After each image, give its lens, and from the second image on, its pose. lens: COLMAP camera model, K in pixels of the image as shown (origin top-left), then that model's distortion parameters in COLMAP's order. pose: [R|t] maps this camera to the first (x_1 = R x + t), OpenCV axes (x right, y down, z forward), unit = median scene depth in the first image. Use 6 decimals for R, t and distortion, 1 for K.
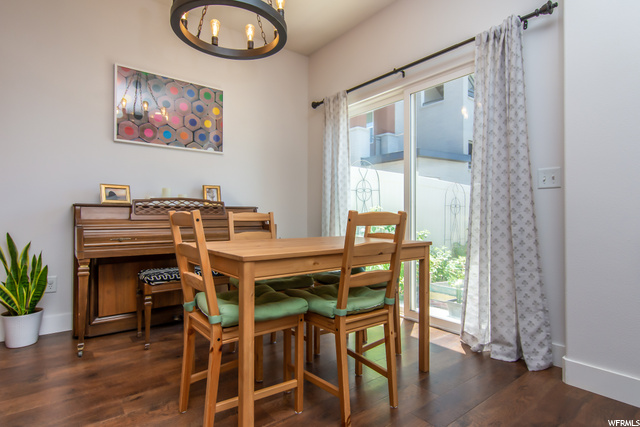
lens RADIAL K [[349.8, 0, 320.0], [0, 349.8, 213.5], [0, 0, 1]] dist [0.002227, 0.000635]
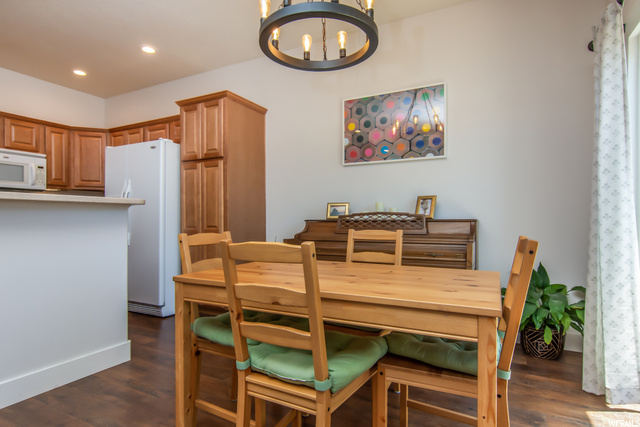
lens RADIAL K [[347.8, 0, 318.3], [0, 347.8, 221.4], [0, 0, 1]] dist [0.000269, 0.000236]
pose [[0.423341, -0.000274, -0.905970, 0.419831], [0.013881, 0.999885, 0.006184, -0.025665], [0.905864, -0.015194, 0.423296, 0.402307]]
